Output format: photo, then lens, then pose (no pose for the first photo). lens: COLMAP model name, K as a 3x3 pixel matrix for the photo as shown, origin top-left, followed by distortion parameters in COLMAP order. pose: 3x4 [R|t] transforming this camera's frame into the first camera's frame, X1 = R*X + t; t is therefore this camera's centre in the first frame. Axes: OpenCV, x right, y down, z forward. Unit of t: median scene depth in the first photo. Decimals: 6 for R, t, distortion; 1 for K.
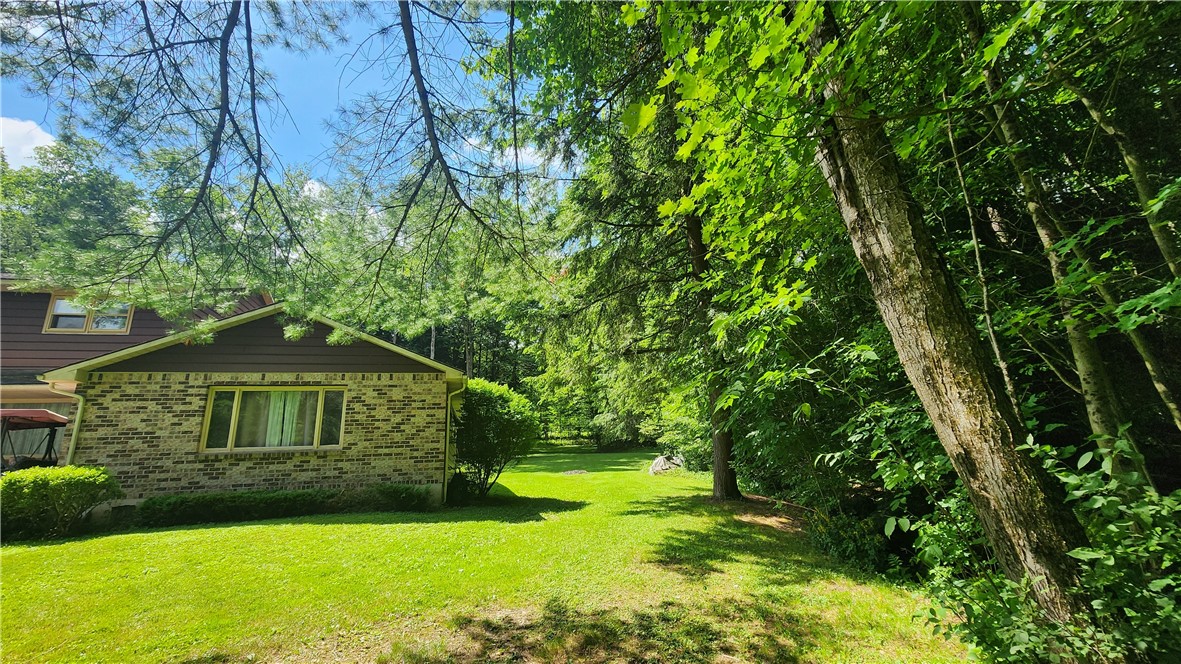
lens RADIAL K [[465.8, 0, 587.7], [0, 465.8, 337.2], [0, 0, 1]] dist [-0.000588, 0.000078]
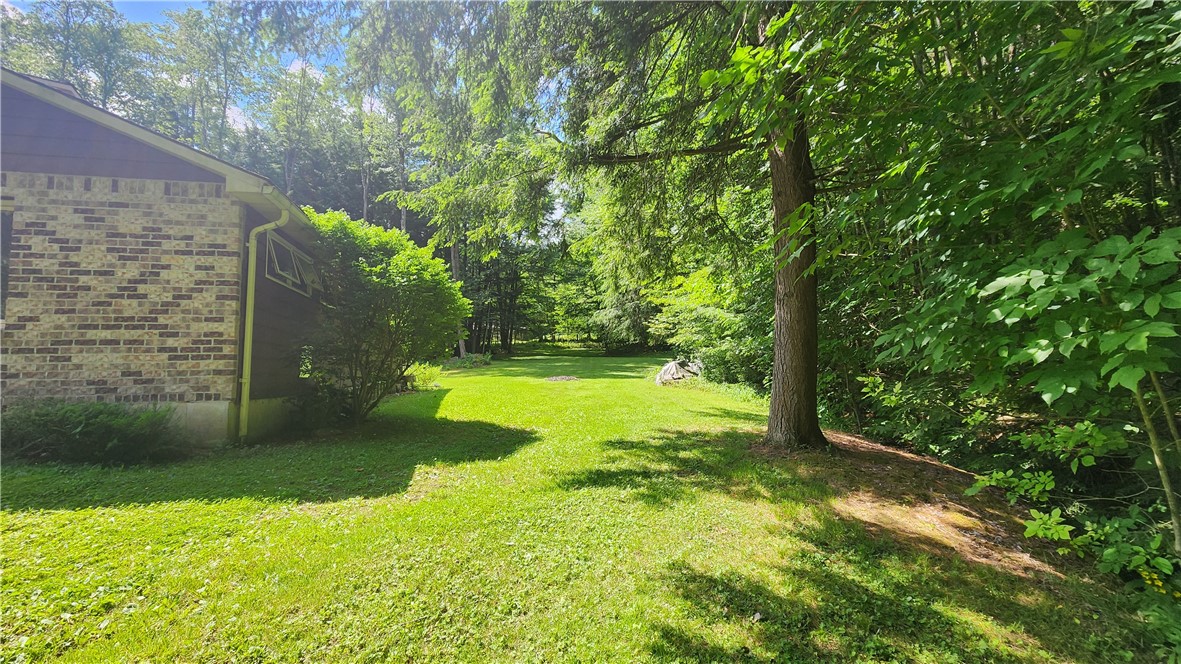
lens RADIAL K [[465.8, 0, 595.8], [0, 465.8, 337.4], [0, 0, 1]] dist [-0.000588, 0.000078]
pose [[0.999526, 0.024924, -0.018072, 0.088112], [-0.020819, 0.979648, 0.199643, 0.133985], [0.022680, -0.199172, 0.979702, 0.515149]]
